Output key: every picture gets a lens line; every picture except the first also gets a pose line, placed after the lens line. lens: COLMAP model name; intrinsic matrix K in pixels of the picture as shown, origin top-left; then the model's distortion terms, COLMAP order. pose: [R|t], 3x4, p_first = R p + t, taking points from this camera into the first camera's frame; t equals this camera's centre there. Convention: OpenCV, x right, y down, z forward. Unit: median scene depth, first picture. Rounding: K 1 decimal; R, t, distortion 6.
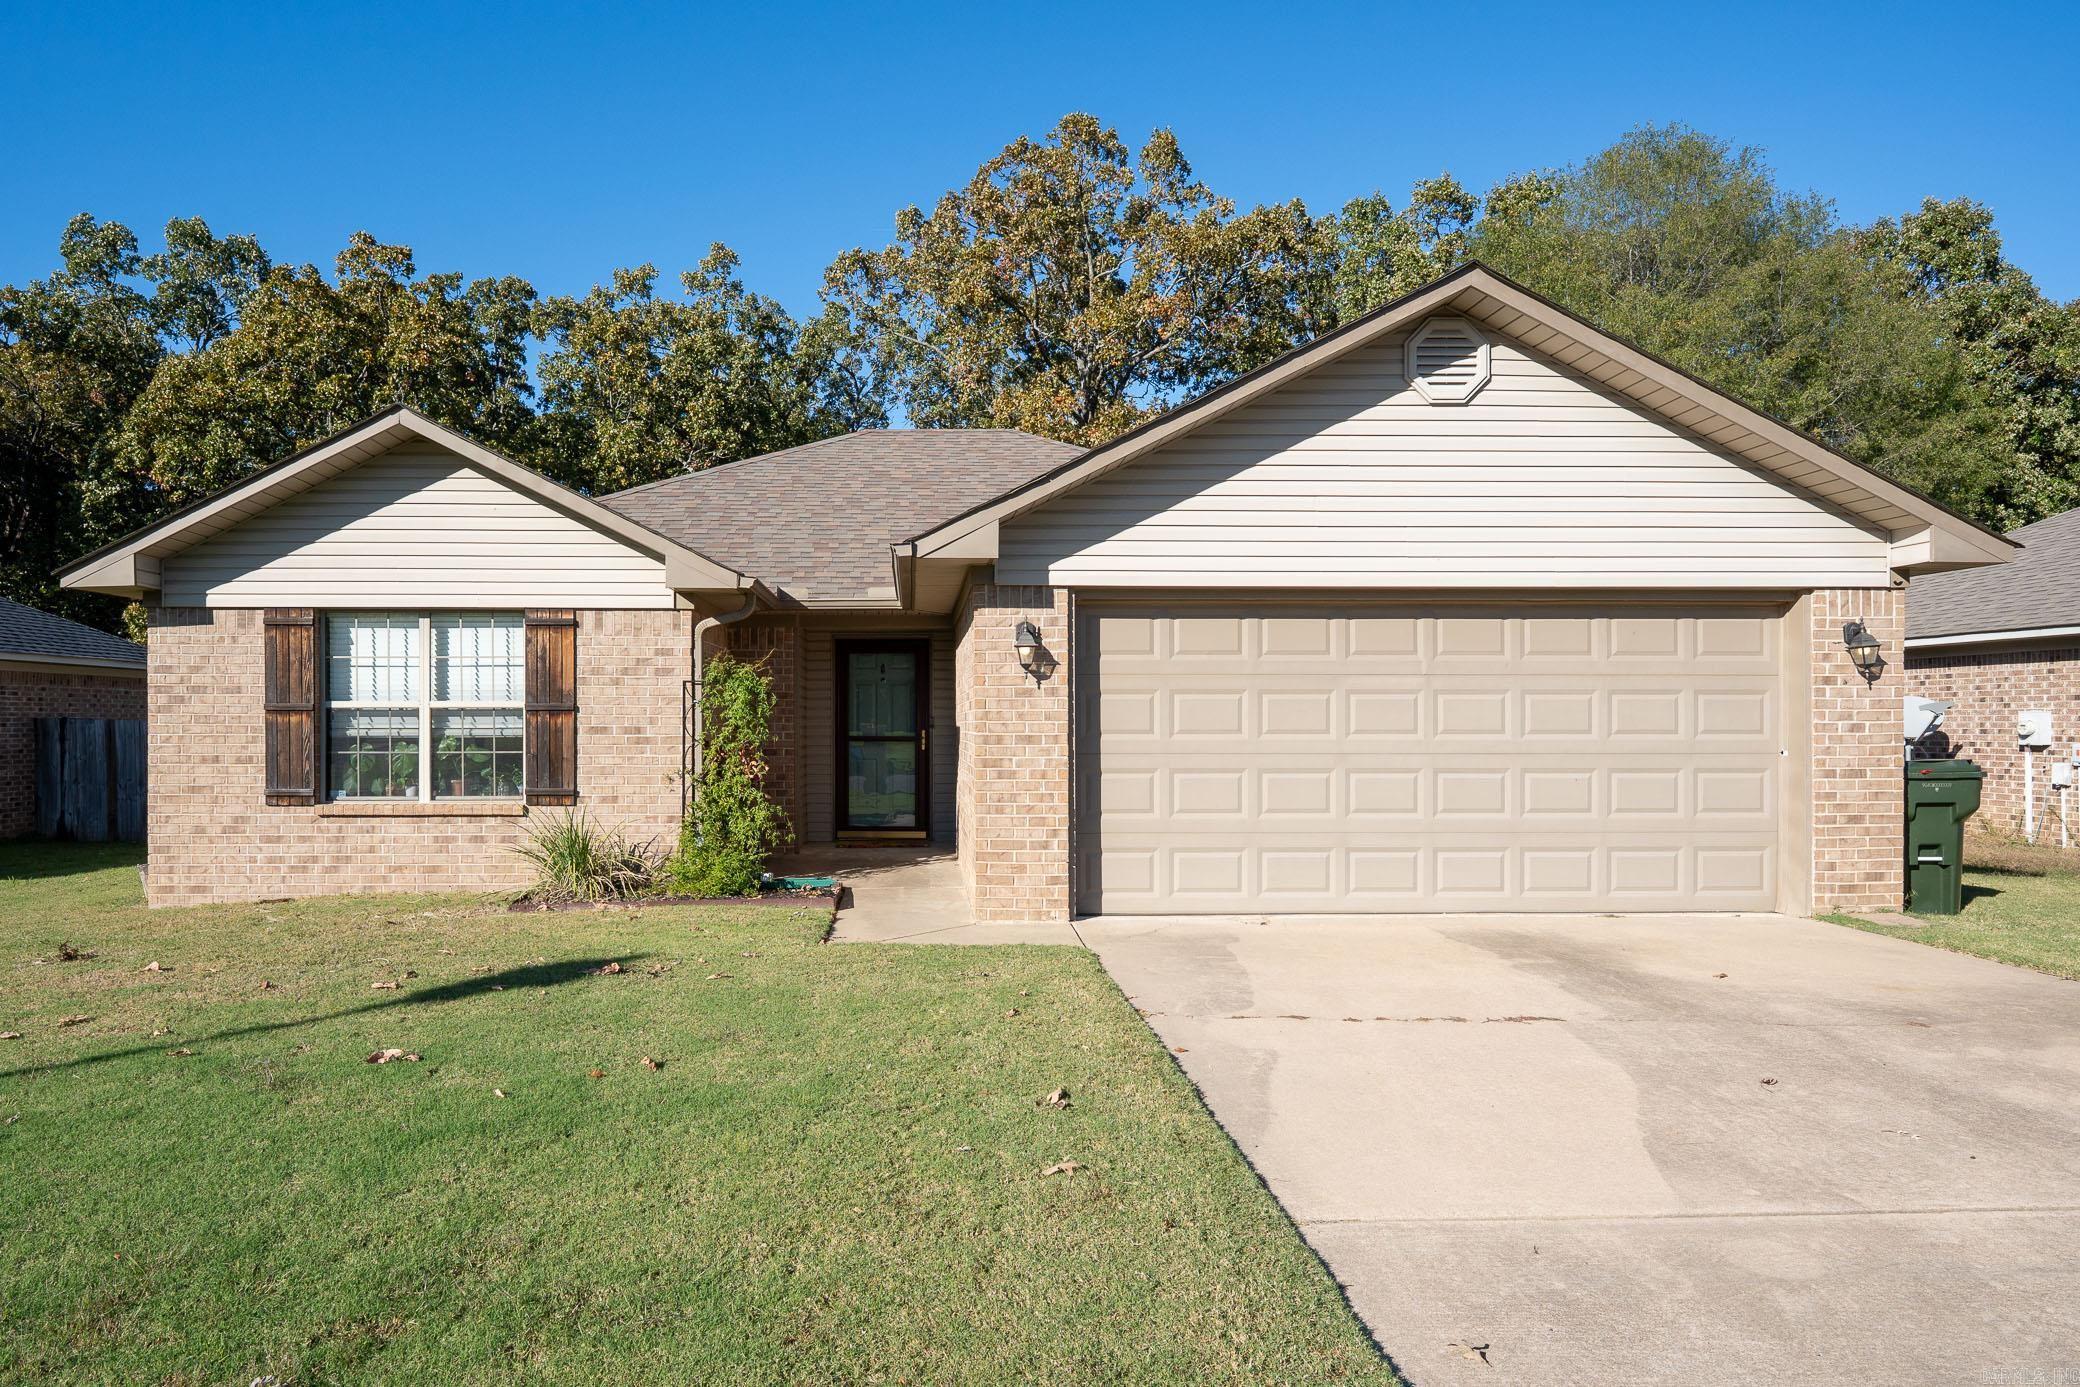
lens RADIAL K [[833.1, 0, 1023.9], [0, 833.1, 722.5], [0, 0, 1]] dist [-0.000105, -0.001283]
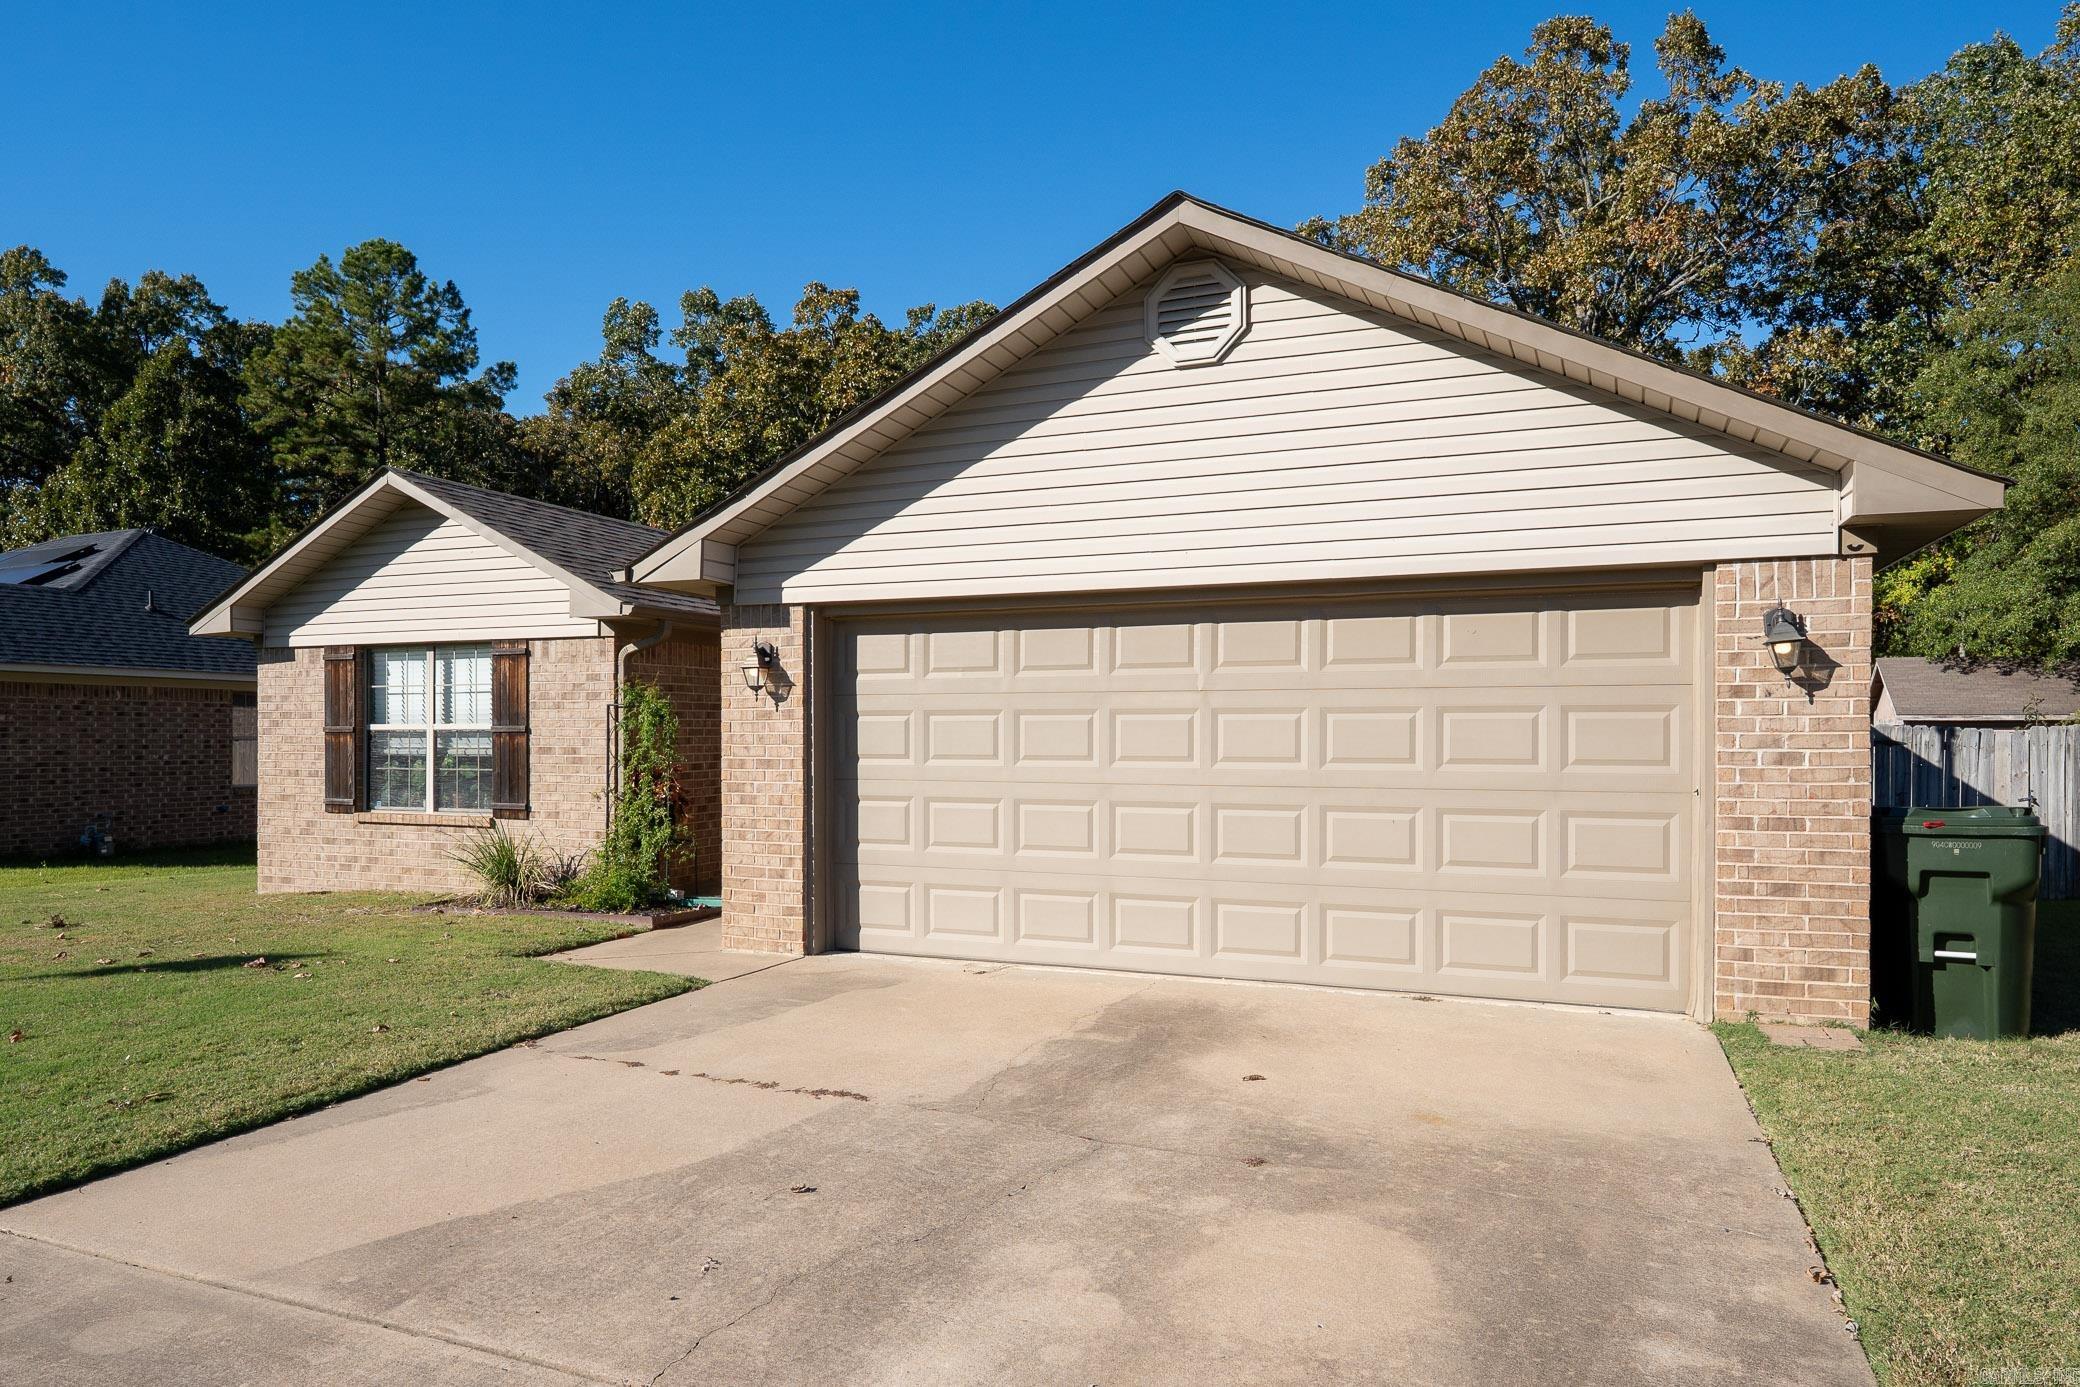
lens RADIAL K [[912.8, 0, 1119.6], [0, 912.8, 739.5], [0, 0, 1]] dist [-0.000391, 0.000101]
pose [[0.956110, 0.002024, -0.292999, 0.559159], [-0.002248, 0.999997, -0.000430, -0.006547], [0.292998, 0.001070, 0.956113, 0.084888]]
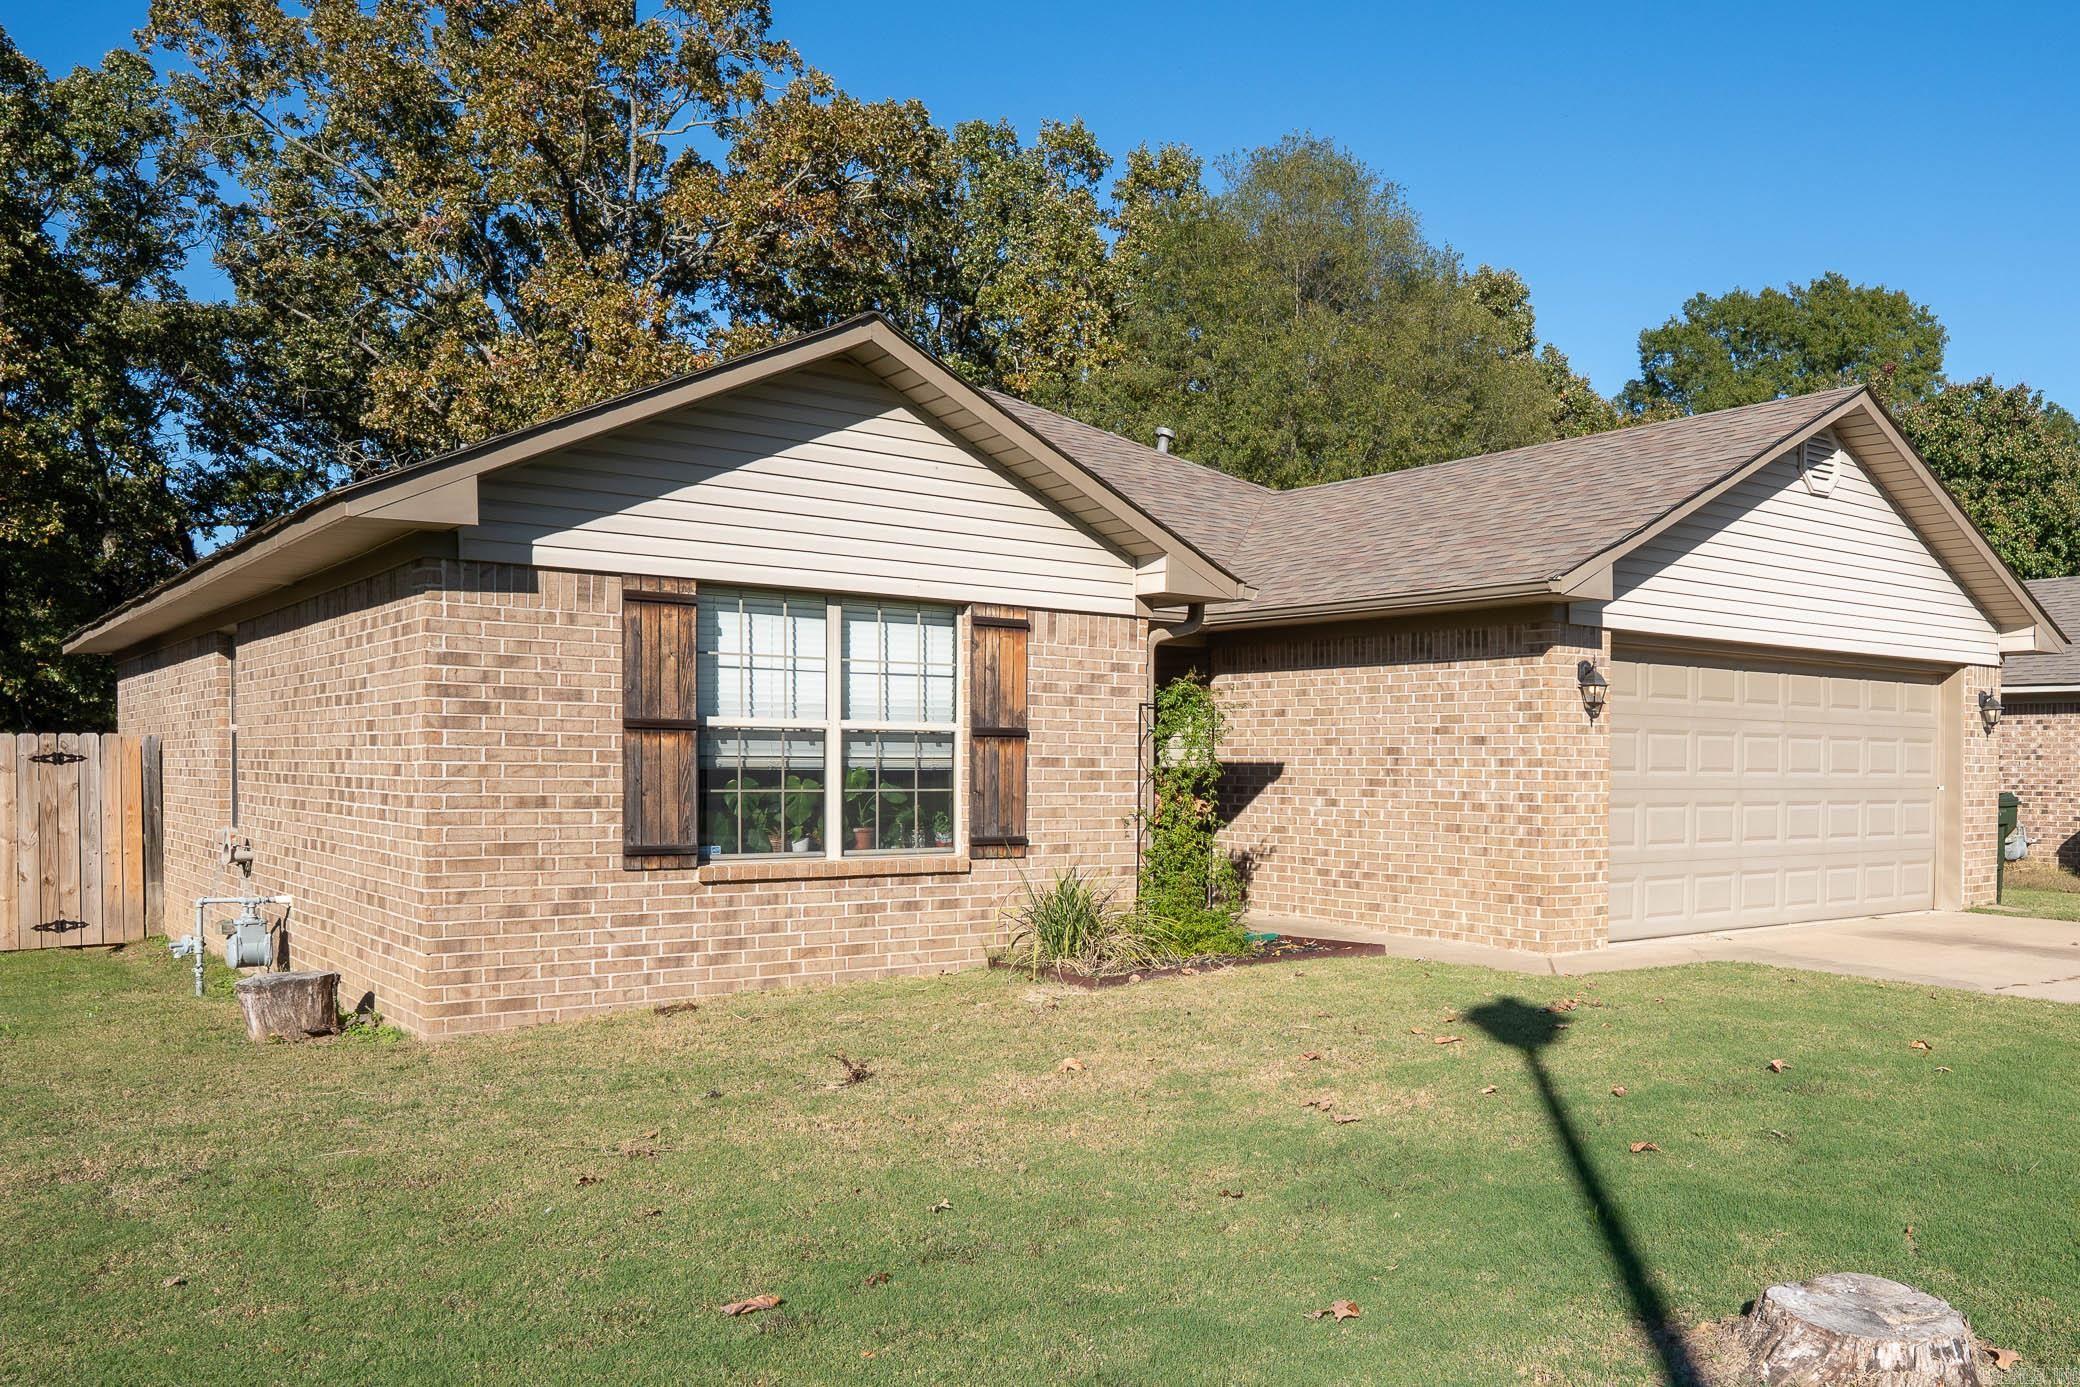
lens RADIAL K [[1109.9, 0, 998.2], [0, 1109.9, 777.2], [0, 0, 1]] dist [0.002430, -0.000876]
pose [[0.898886, 0.003487, 0.438169, -1.034246], [-0.010452, 0.999854, 0.013484, 0.009906], [-0.438059, -0.016700, 0.898791, 0.068165]]
